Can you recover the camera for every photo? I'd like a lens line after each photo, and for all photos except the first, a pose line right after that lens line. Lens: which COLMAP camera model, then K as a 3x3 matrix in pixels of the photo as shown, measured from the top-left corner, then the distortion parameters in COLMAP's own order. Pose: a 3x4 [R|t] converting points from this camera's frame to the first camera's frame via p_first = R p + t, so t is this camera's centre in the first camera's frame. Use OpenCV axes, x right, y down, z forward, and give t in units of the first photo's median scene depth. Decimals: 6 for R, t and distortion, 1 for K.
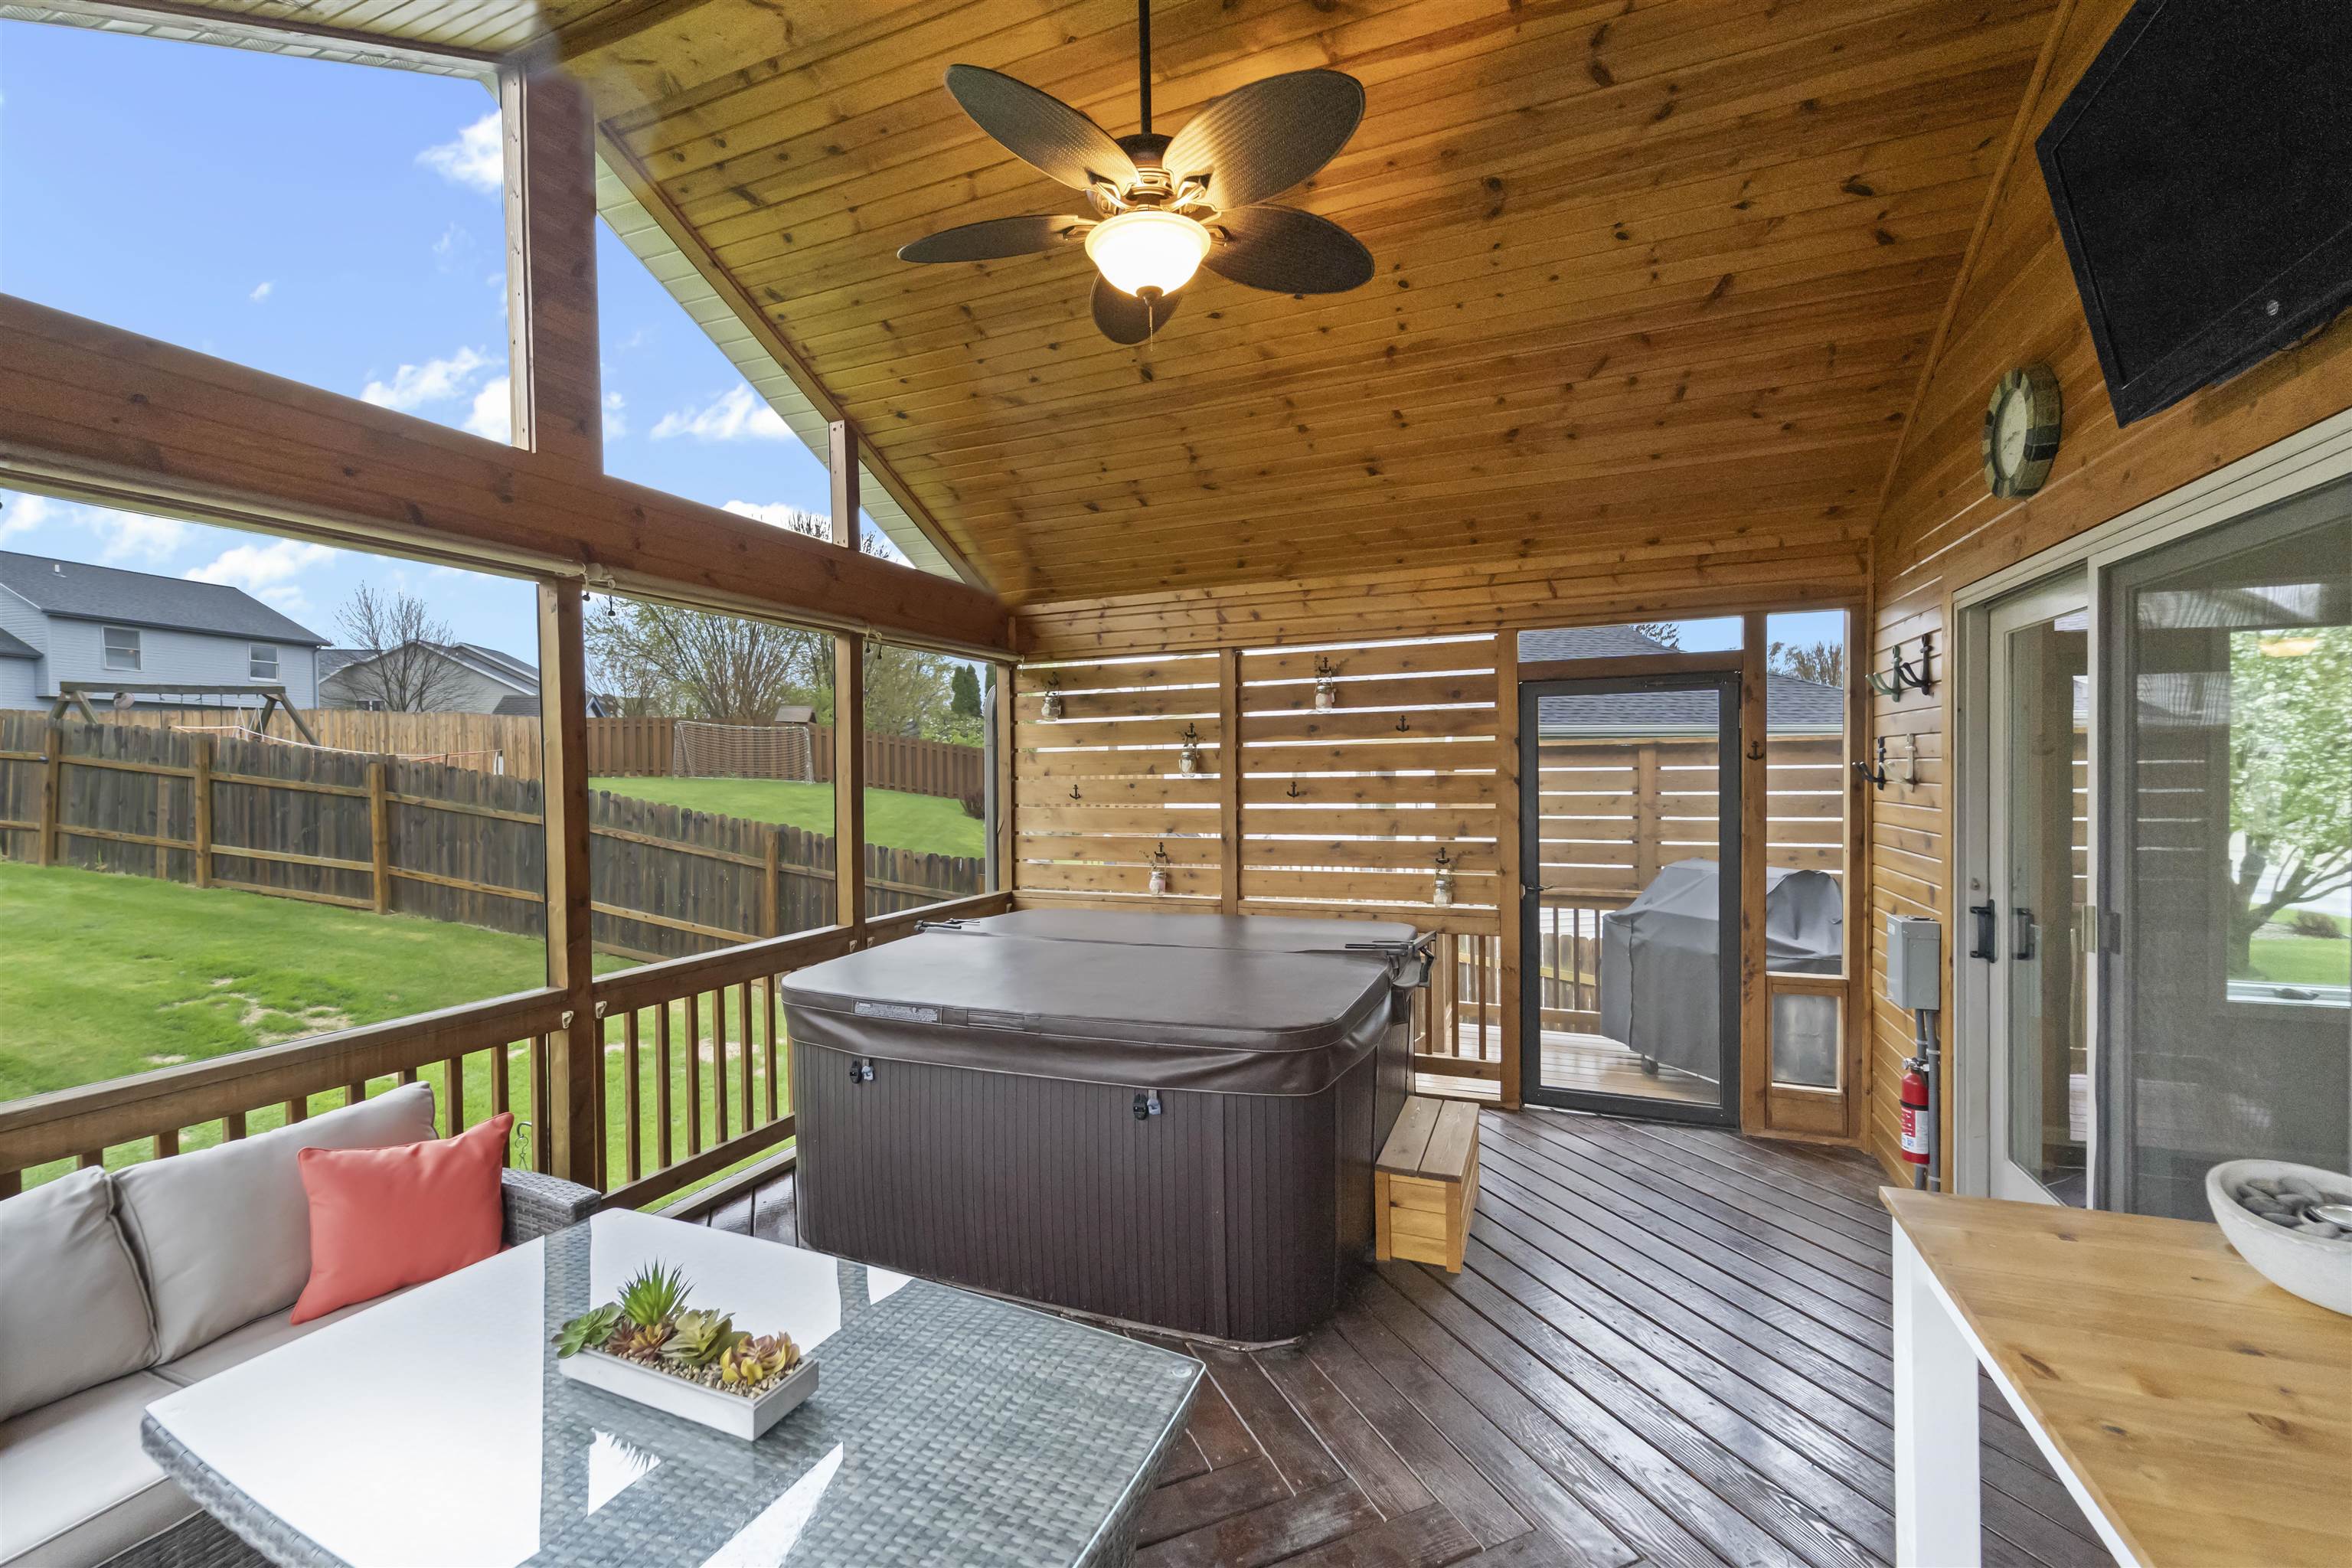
lens RADIAL K [[968.3, 0, 1172.3], [0, 968.3, 791.9], [0, 0, 1]] dist [-0.002640, -0.000120]
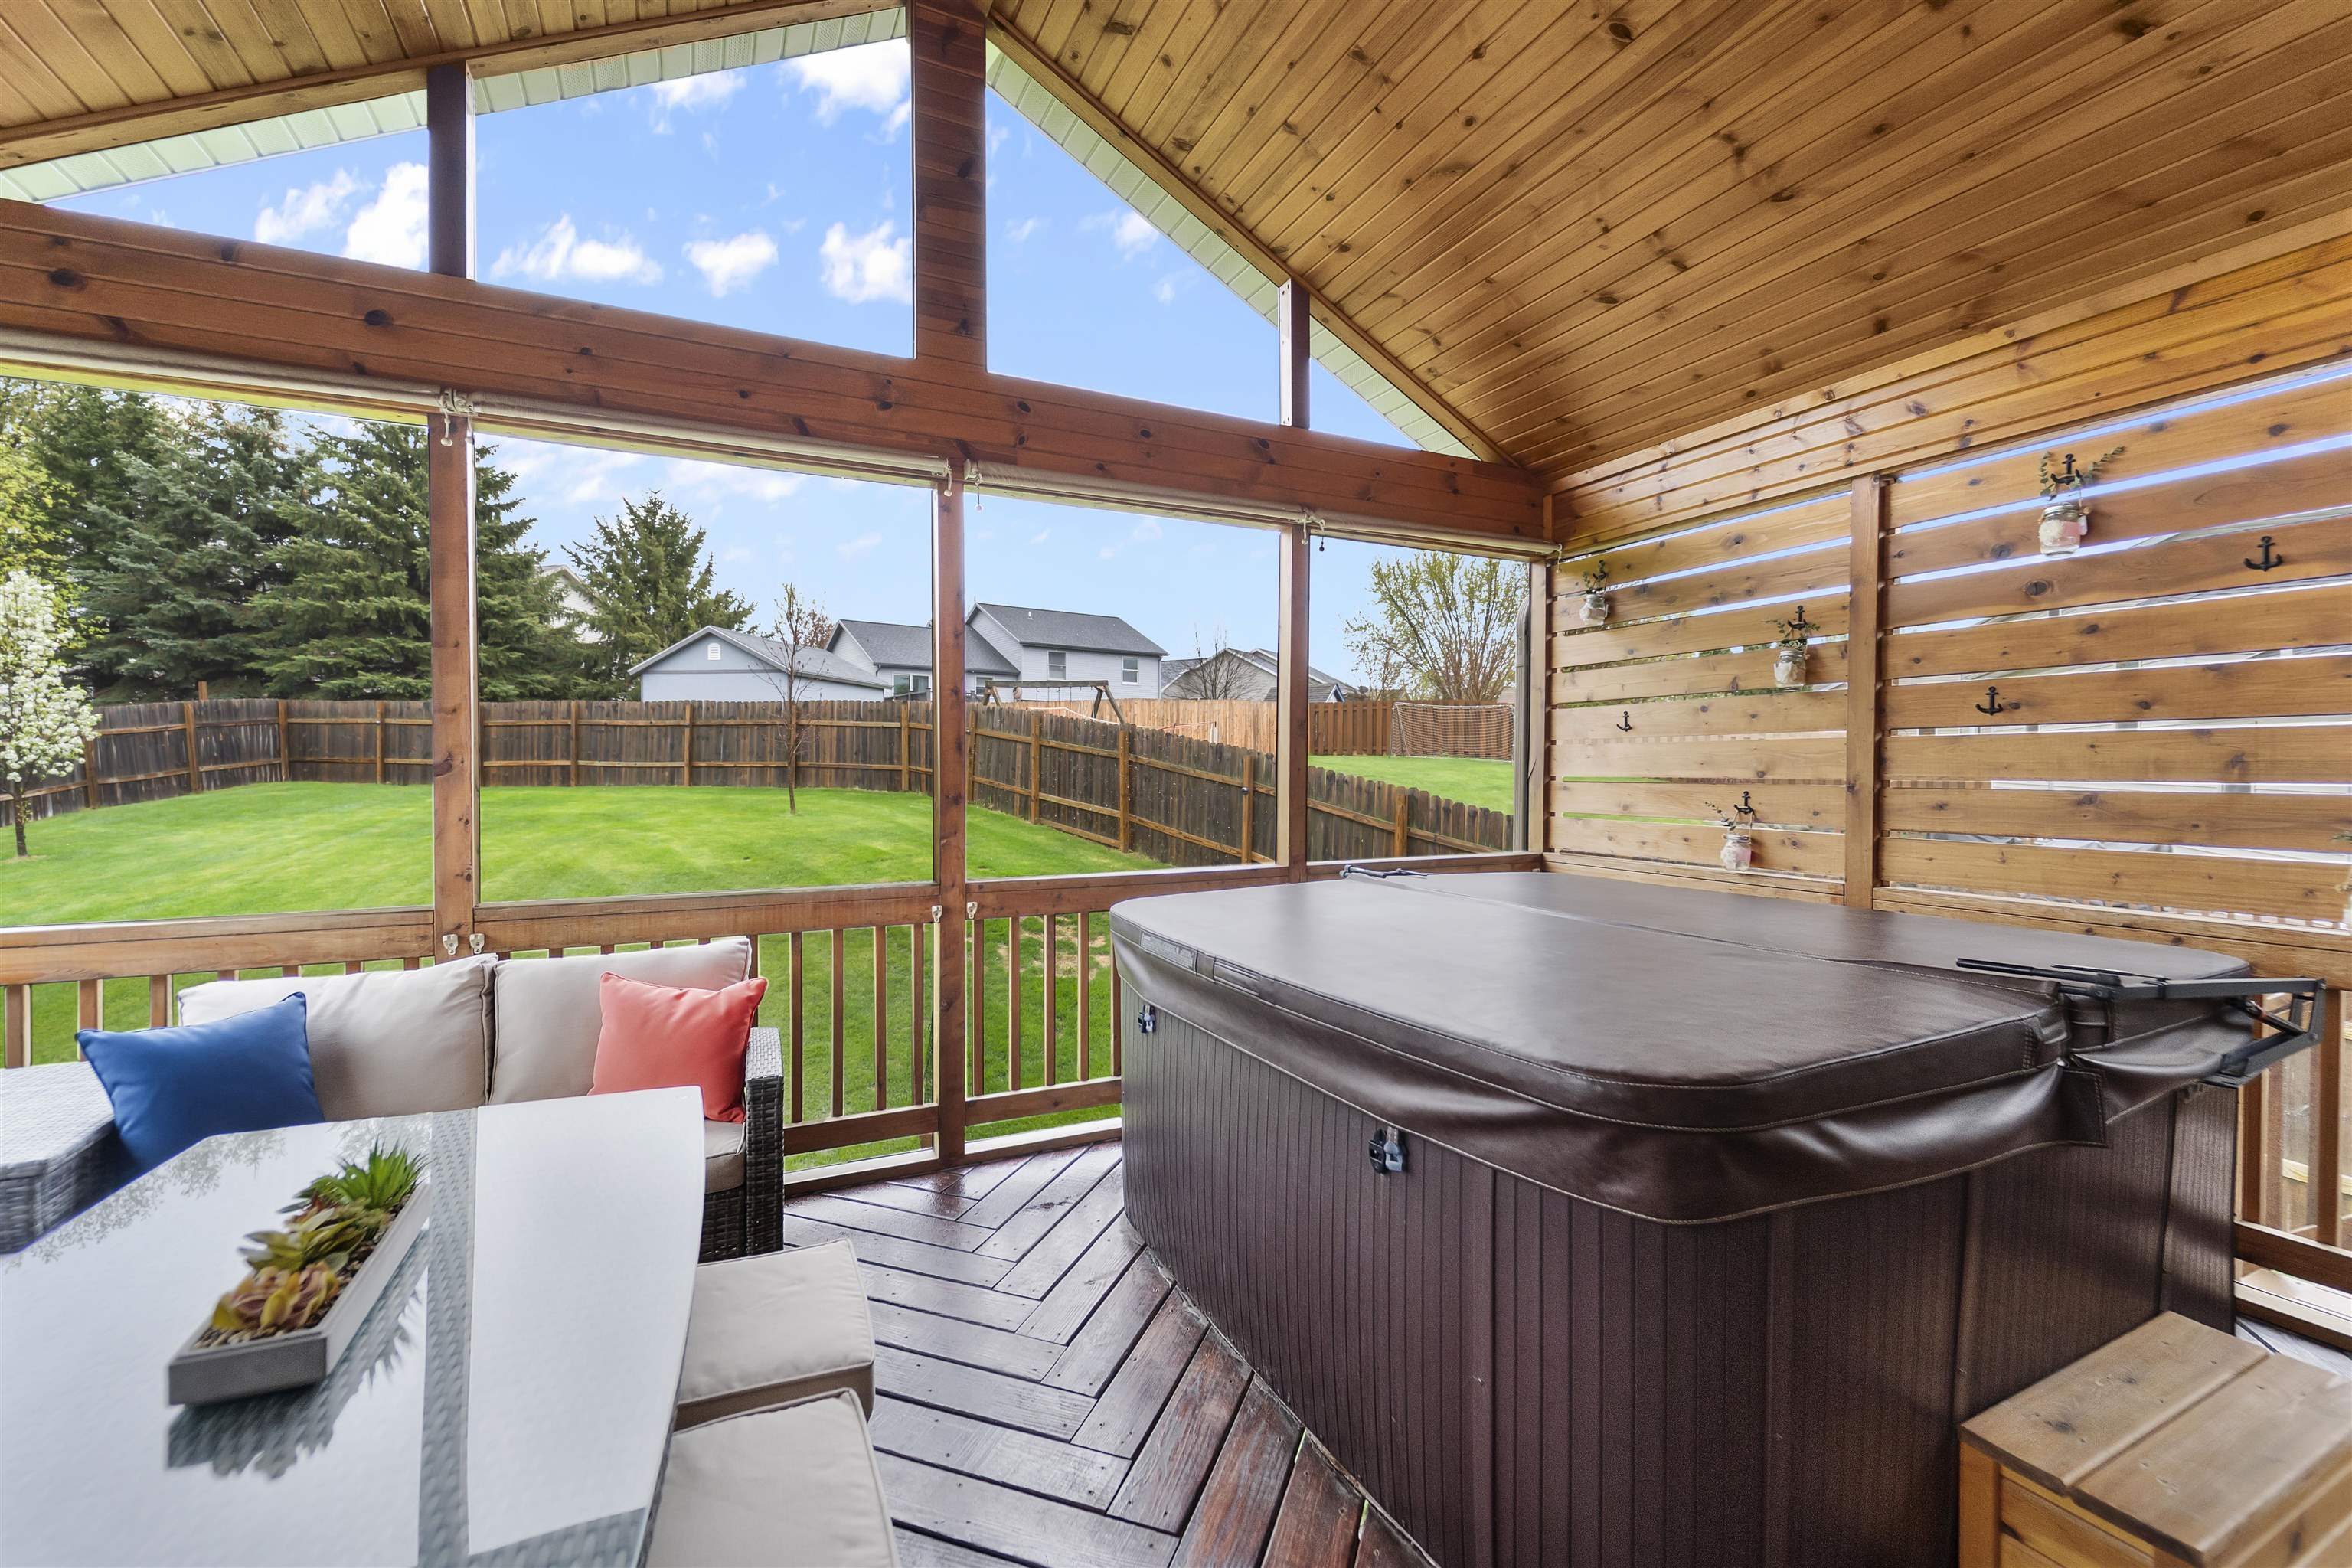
lens RADIAL K [[971.1, 0, 1183.5], [0, 971.1, 782.4], [0, 0, 1]] dist [-0.001291, 0.000168]
pose [[0.743241, 0.023573, -0.668609, 0.157220], [-0.023918, 0.999676, 0.008658, 0.052498], [0.668596, 0.009557, 0.743564, 0.263948]]
